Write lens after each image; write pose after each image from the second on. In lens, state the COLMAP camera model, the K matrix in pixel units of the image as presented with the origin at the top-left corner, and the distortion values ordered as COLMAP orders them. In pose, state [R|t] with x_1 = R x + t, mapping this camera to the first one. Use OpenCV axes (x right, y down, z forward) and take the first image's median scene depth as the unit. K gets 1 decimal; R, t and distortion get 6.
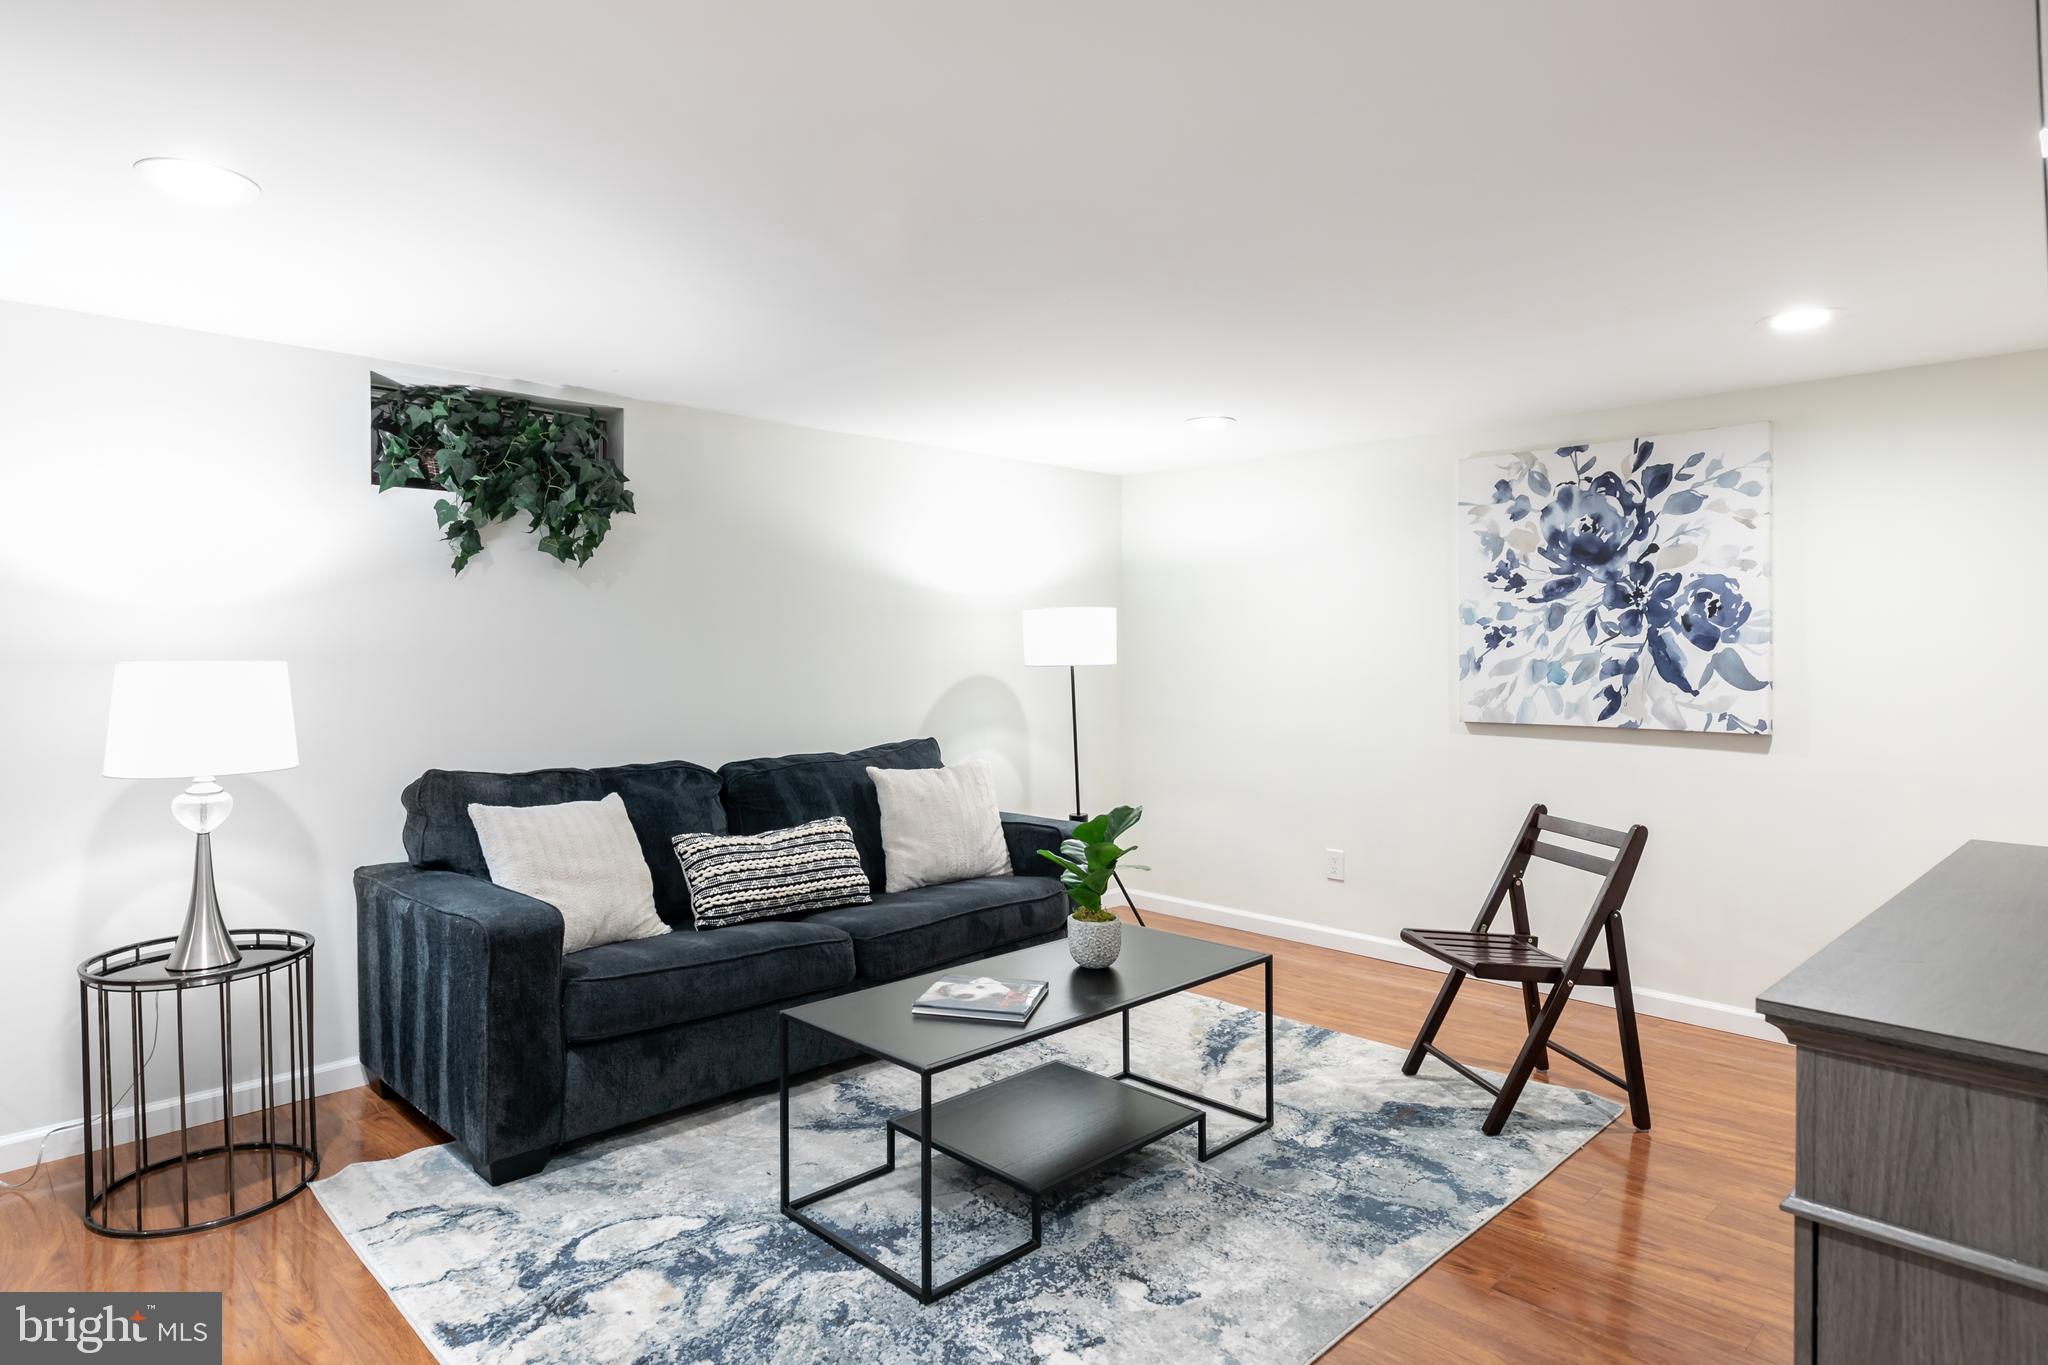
lens RADIAL K [[1107.4, 0, 1018.4], [0, 1107.4, 682.0], [0, 0, 1]] dist [0.004553, 0.001552]
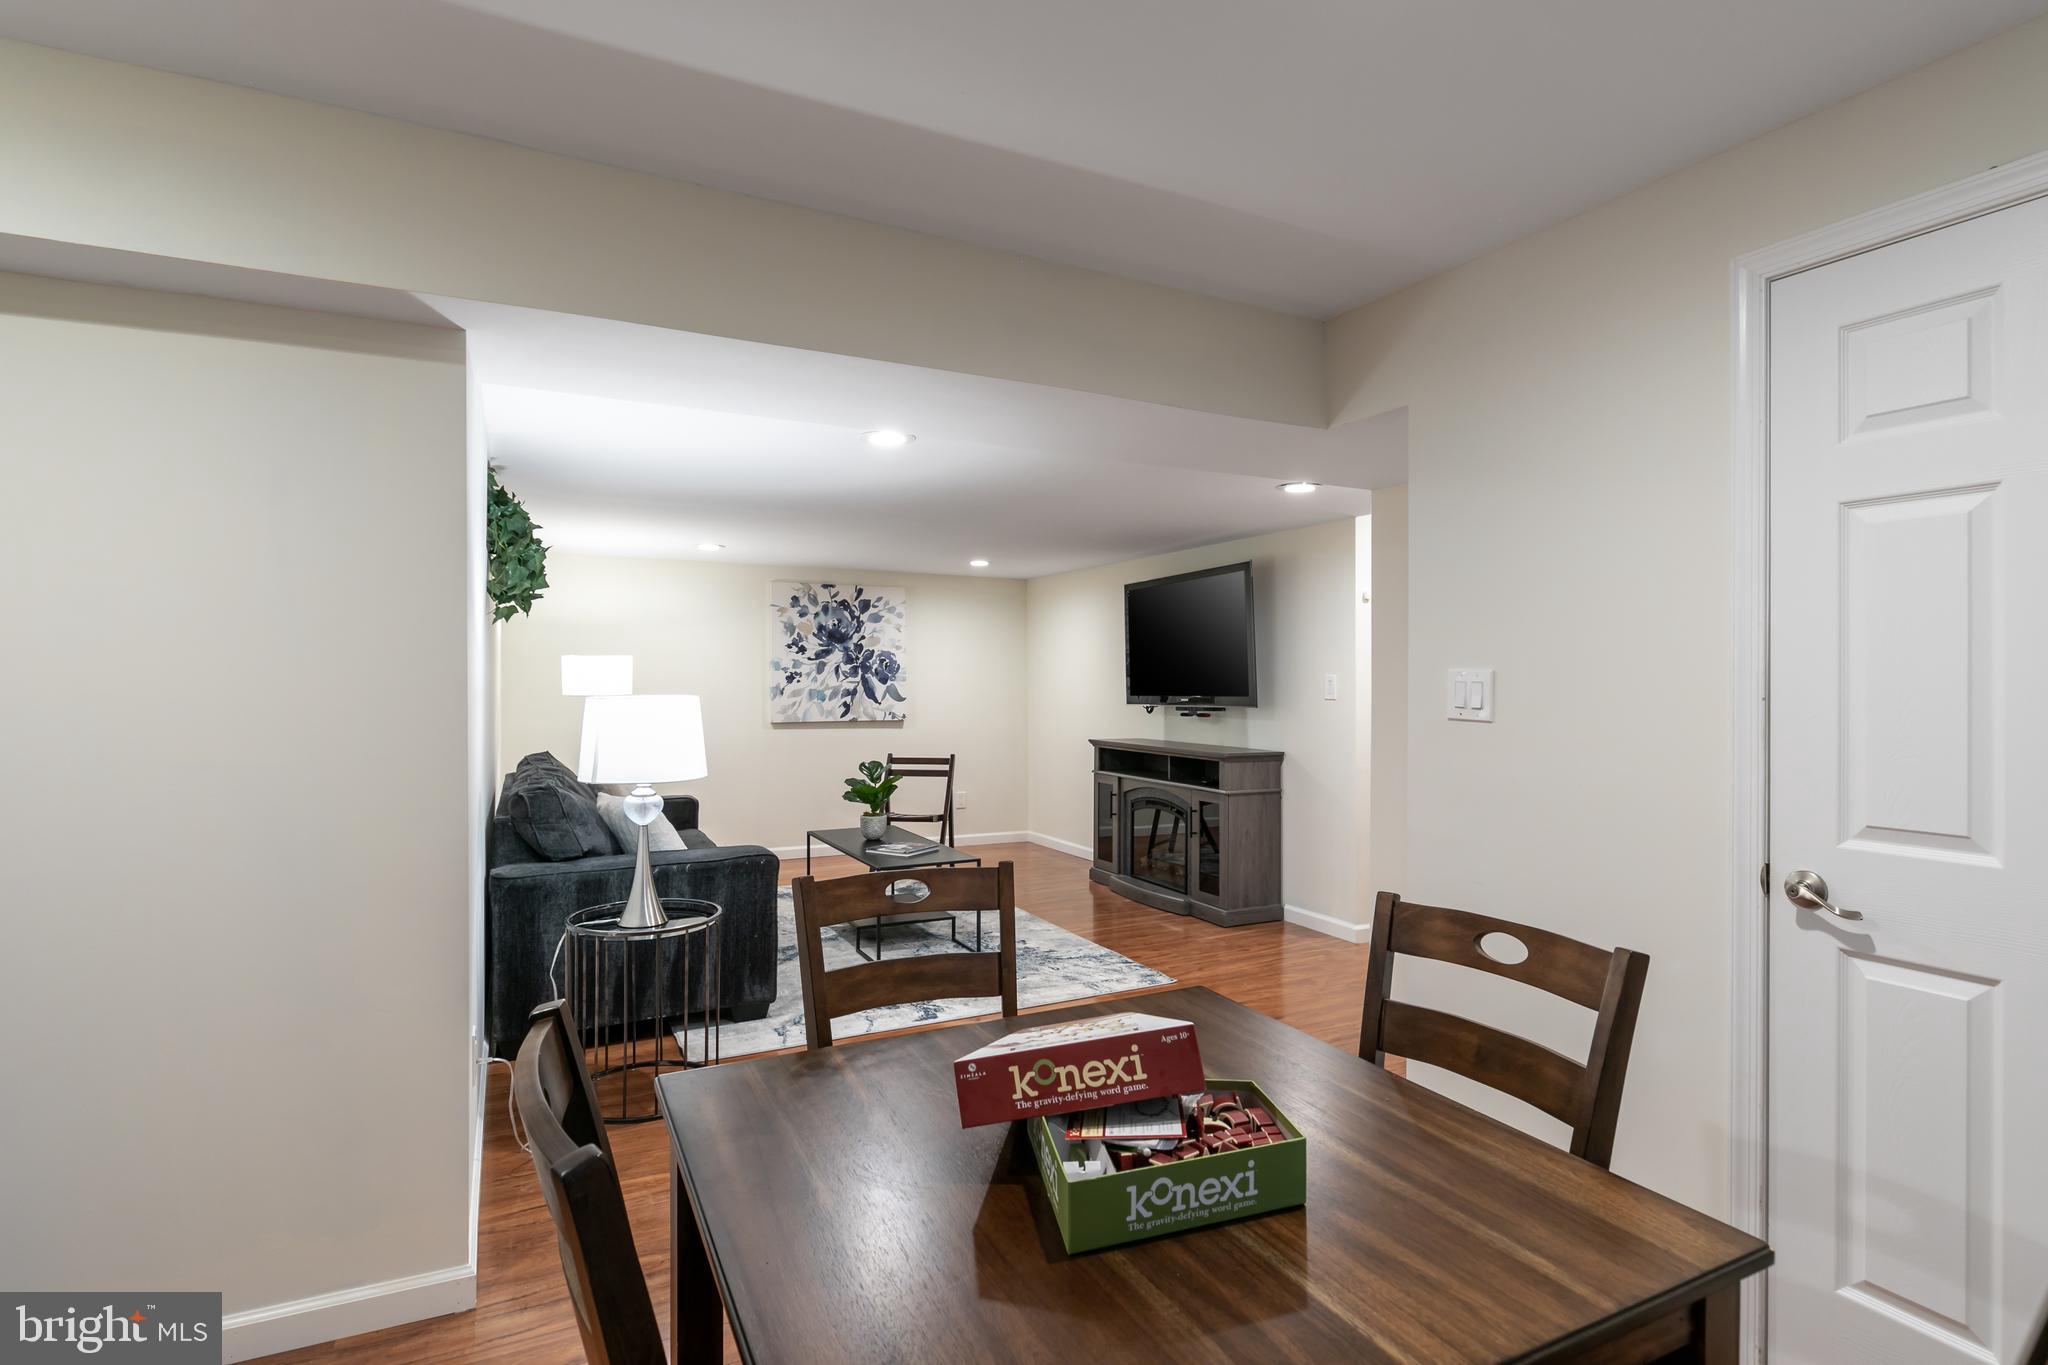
lens RADIAL K [[987.7, 0, 1011.0], [0, 987.7, 682.9], [0, 0, 1]] dist [-0.010429, 0.000962]
pose [[0.294032, -0.000765, 0.955795, -1.161575], [0.025765, 0.999643, -0.007126, -0.009933], [-0.955448, 0.026721, 0.293947, 0.152370]]
